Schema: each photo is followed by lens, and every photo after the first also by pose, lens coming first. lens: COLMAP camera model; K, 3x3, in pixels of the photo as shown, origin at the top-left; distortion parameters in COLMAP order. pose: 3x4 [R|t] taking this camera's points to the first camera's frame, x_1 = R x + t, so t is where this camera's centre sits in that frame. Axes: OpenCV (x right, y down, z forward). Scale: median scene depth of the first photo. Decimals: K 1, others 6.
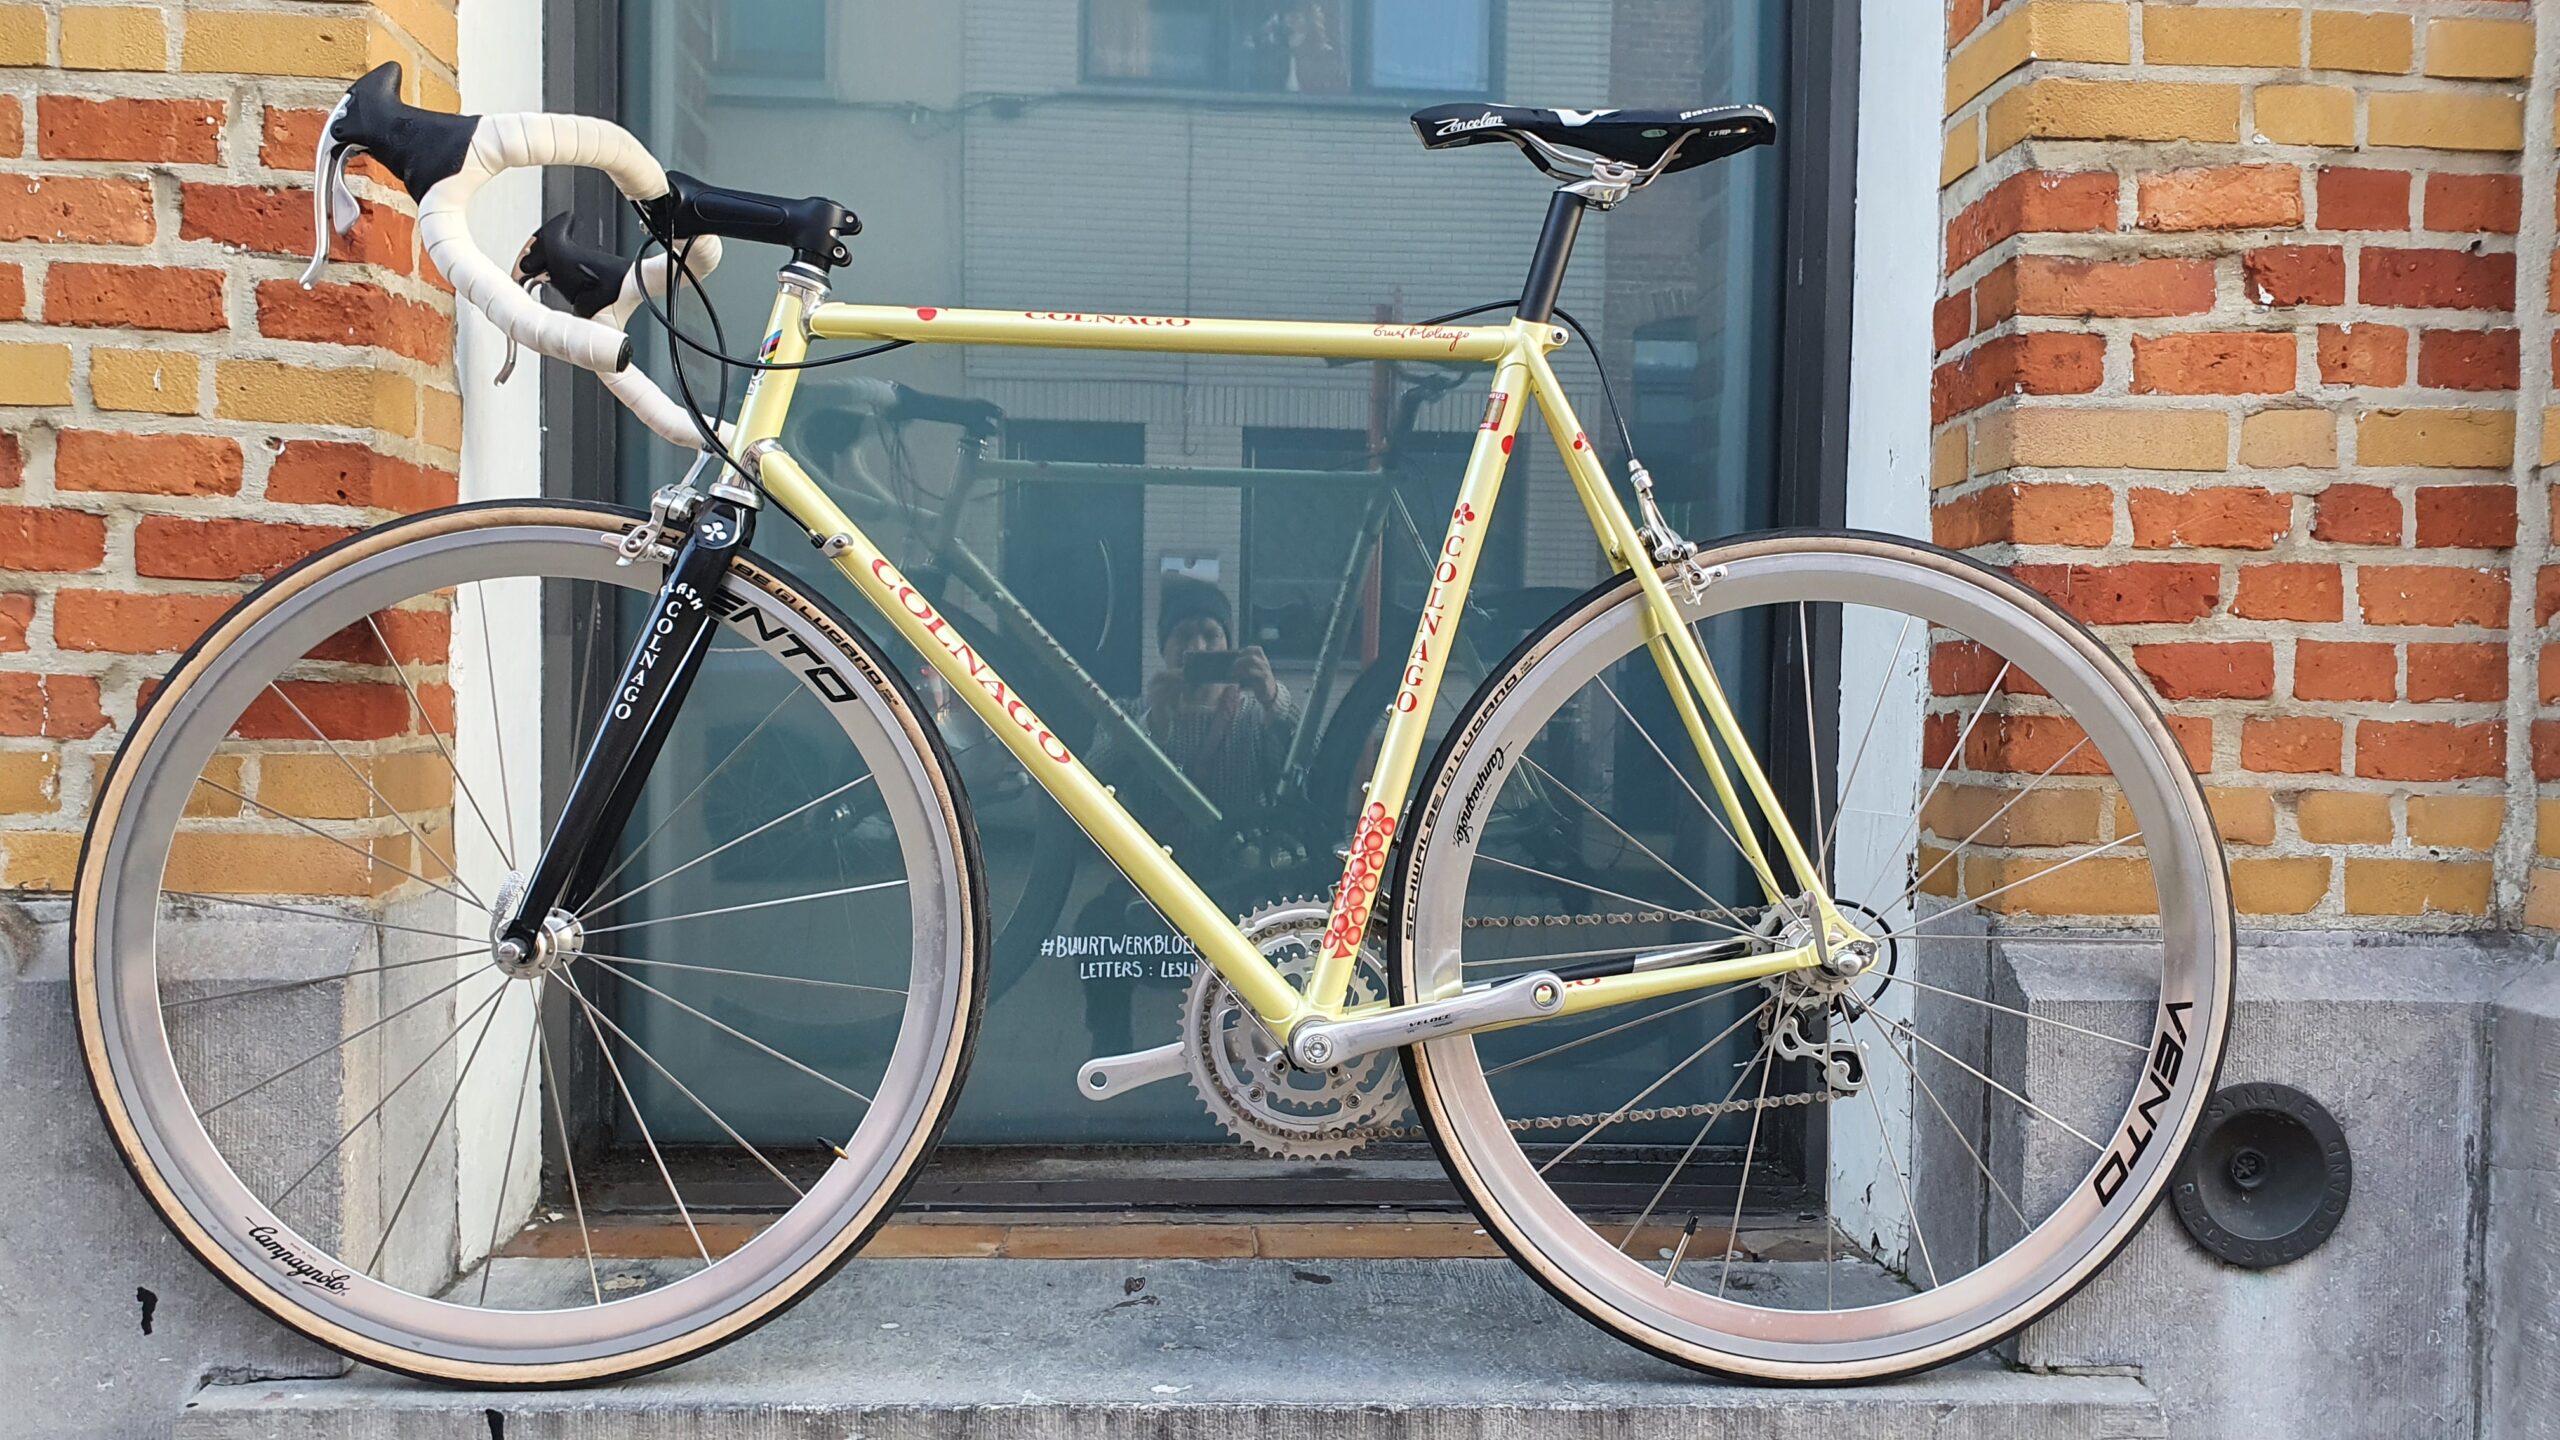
lens RADIAL K [[2008.2, 0, 1280.0], [0, 2008.2, 720.0], [0, 0, 1]] dist [0.023135, 0.008168]
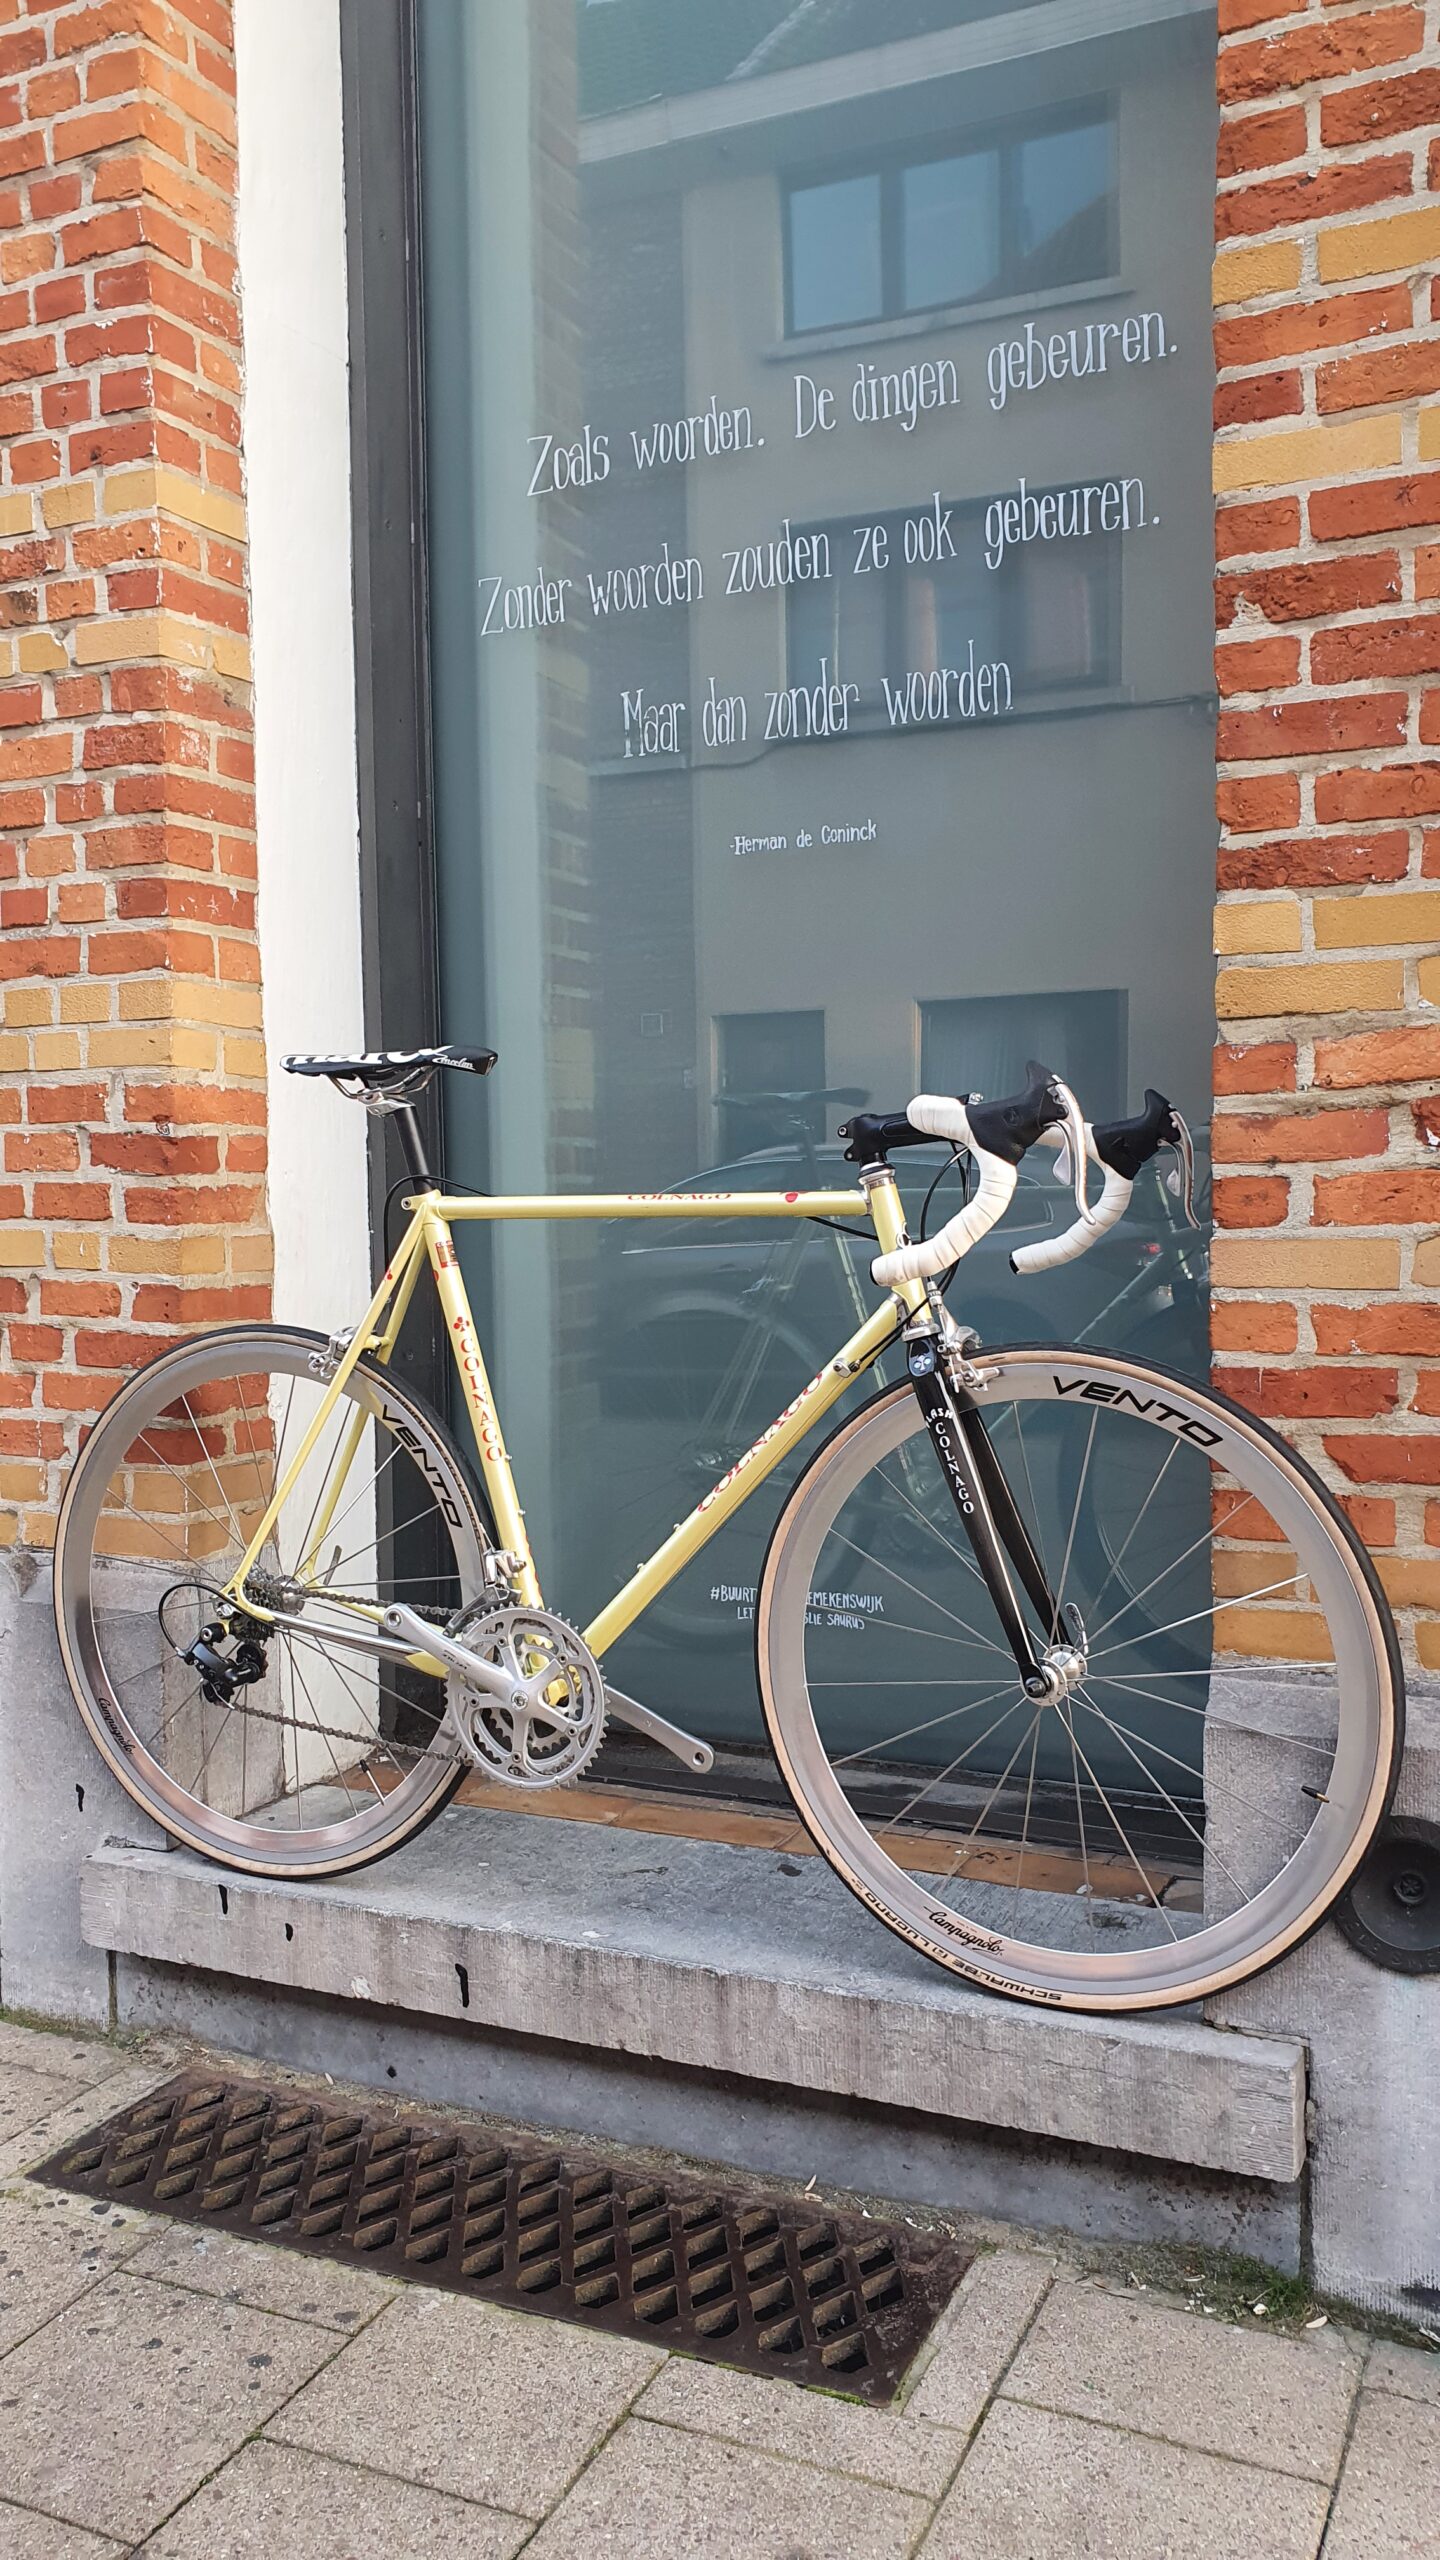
lens RADIAL K [[1989.9, 0, 720.0], [0, 1989.9, 1280.0], [0, 0, 1]] dist [0.039920, -0.000817]
pose [[0.878843, -0.005319, -0.477081, 0.678956], [0.016683, 0.999669, 0.019587, -0.158969], [0.476819, -0.025173, 0.878641, -0.203822]]
